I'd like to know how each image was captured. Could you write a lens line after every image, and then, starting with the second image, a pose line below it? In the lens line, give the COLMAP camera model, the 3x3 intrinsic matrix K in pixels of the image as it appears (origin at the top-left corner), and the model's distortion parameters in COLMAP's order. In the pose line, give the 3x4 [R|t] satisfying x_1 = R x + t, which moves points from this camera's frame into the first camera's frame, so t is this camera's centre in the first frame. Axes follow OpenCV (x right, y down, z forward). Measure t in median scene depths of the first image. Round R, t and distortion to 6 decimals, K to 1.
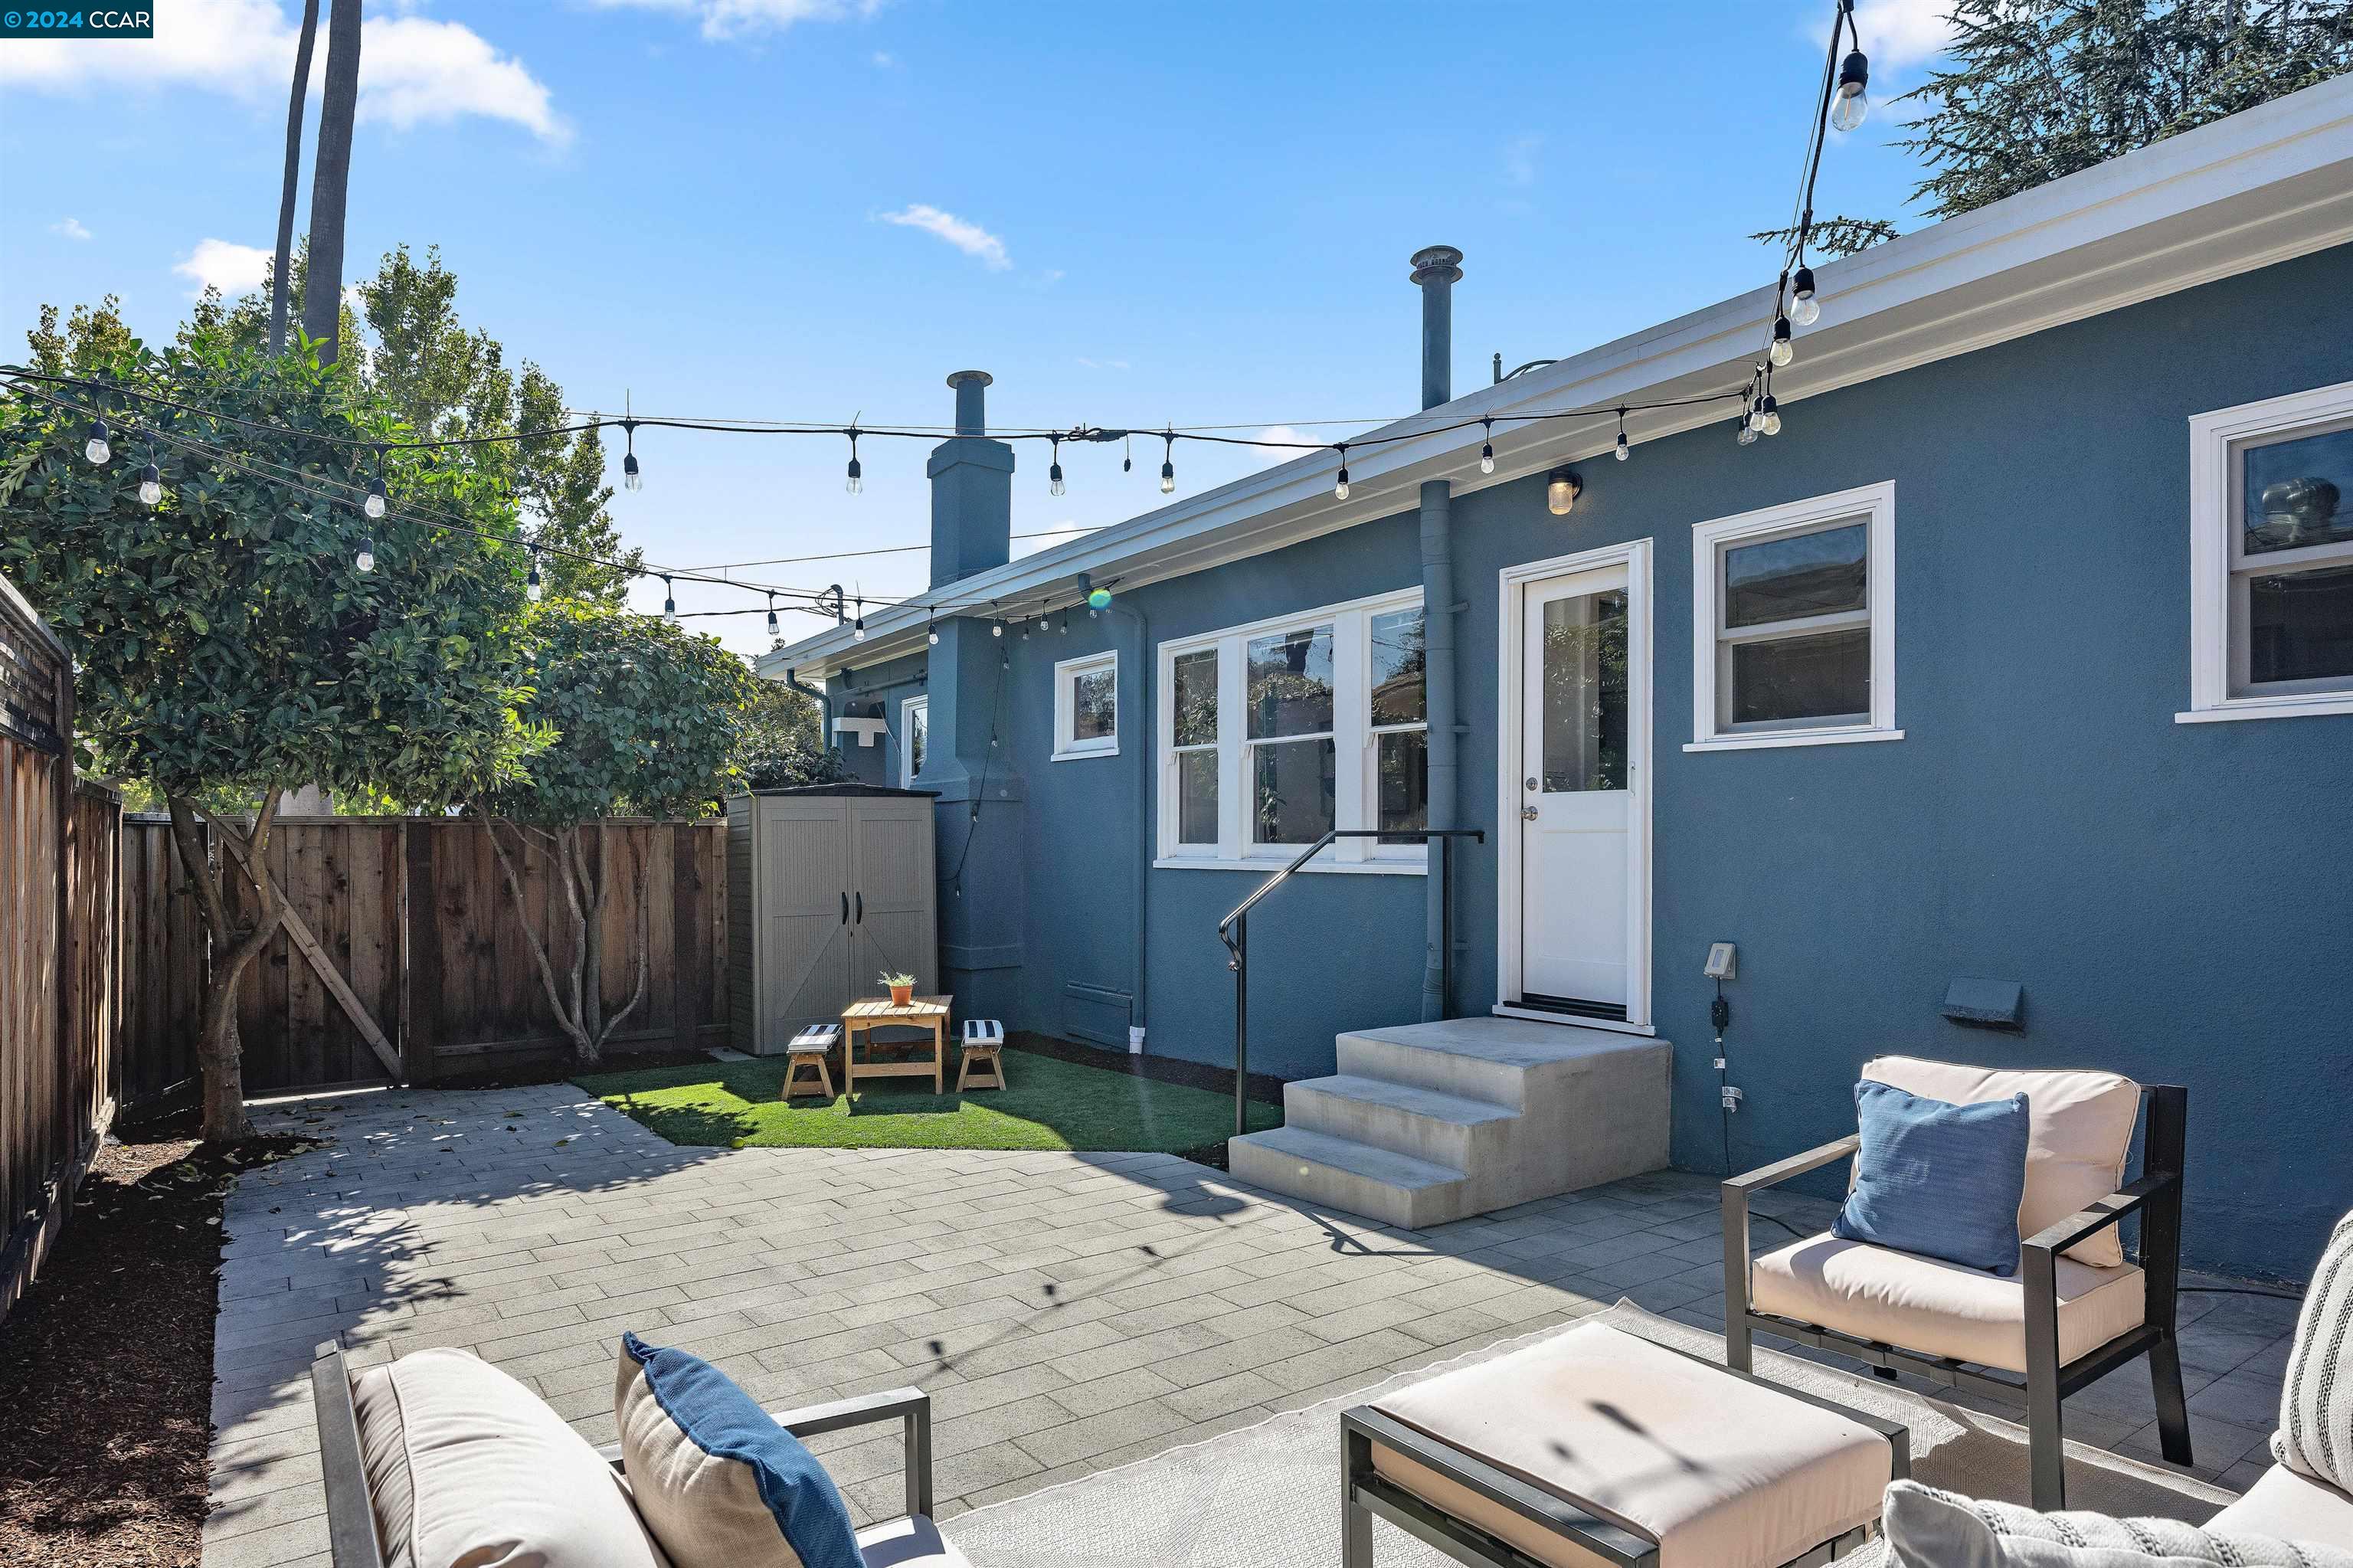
lens RADIAL K [[1346.3, 0, 1207.4], [0, 1346.3, 843.1], [0, 0, 1]] dist [0.002794, 0.001707]
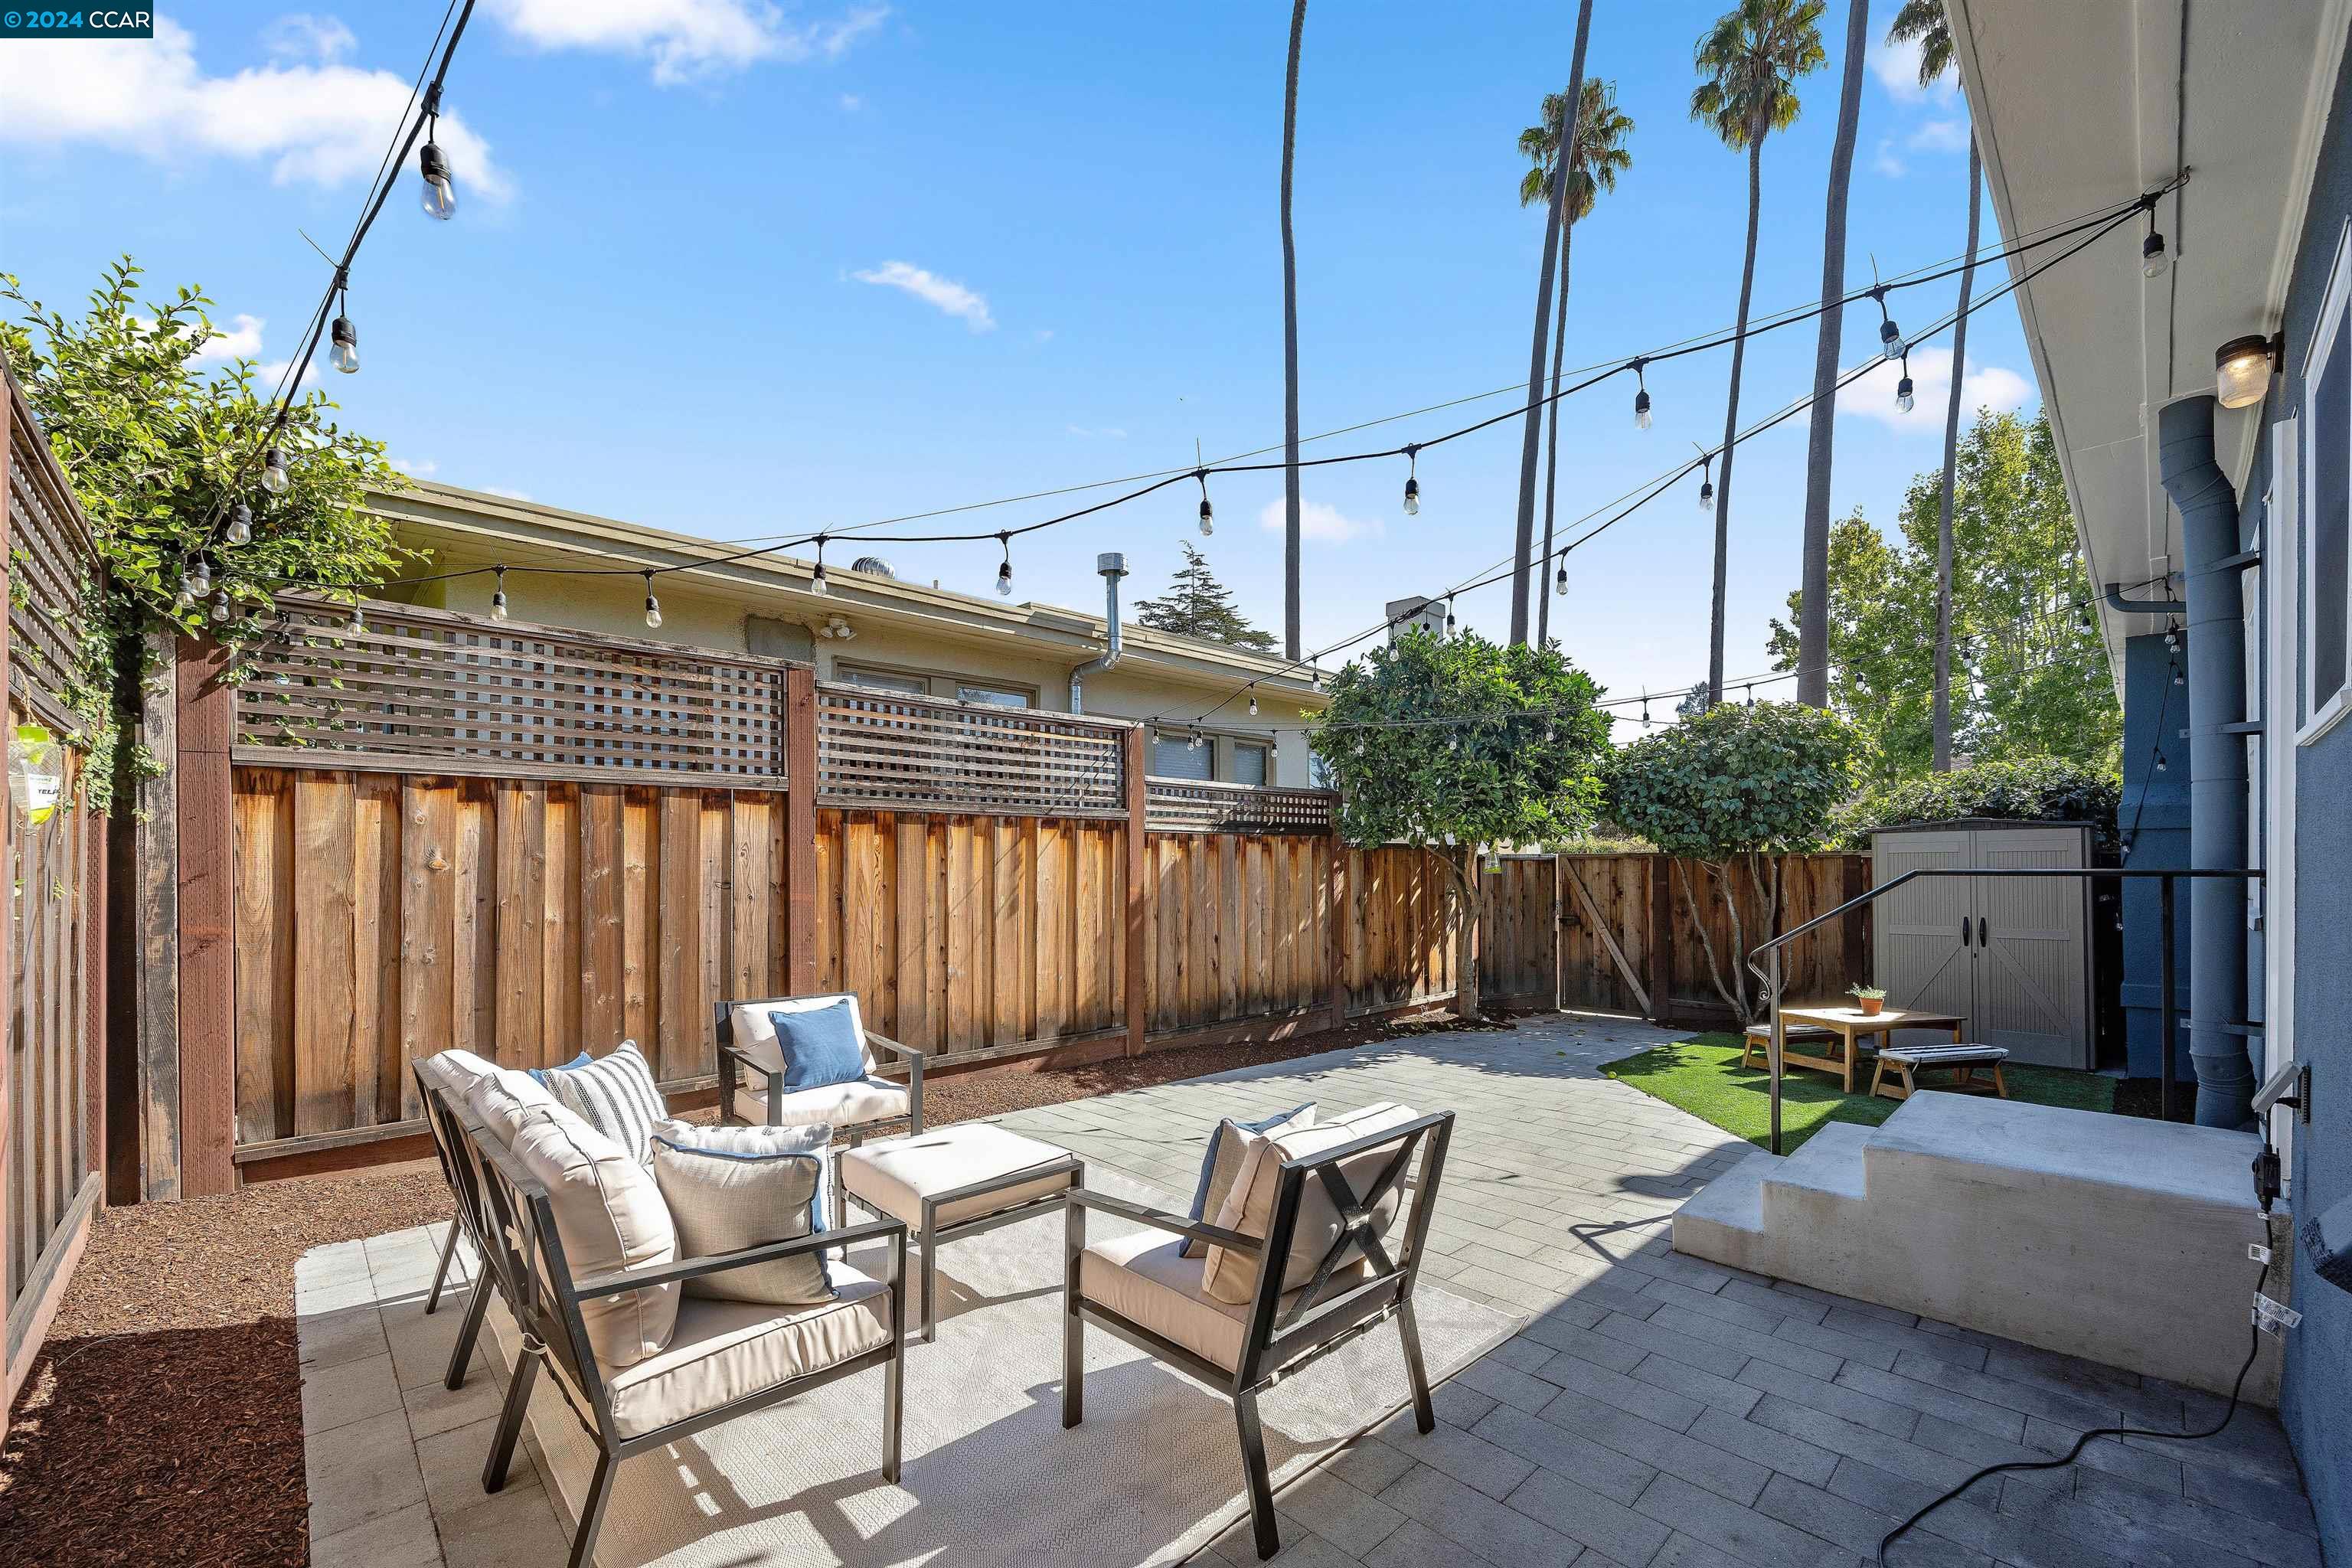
lens RADIAL K [[945.7, 0, 1189.2], [0, 945.7, 869.5], [0, 0, 1]] dist [-0.001490, 0.000831]
pose [[0.157980, 0.009318, -0.987398, 0.684603], [-0.000411, 0.999956, 0.009370, -0.016266], [0.987442, -0.001074, 0.157977, 0.419941]]
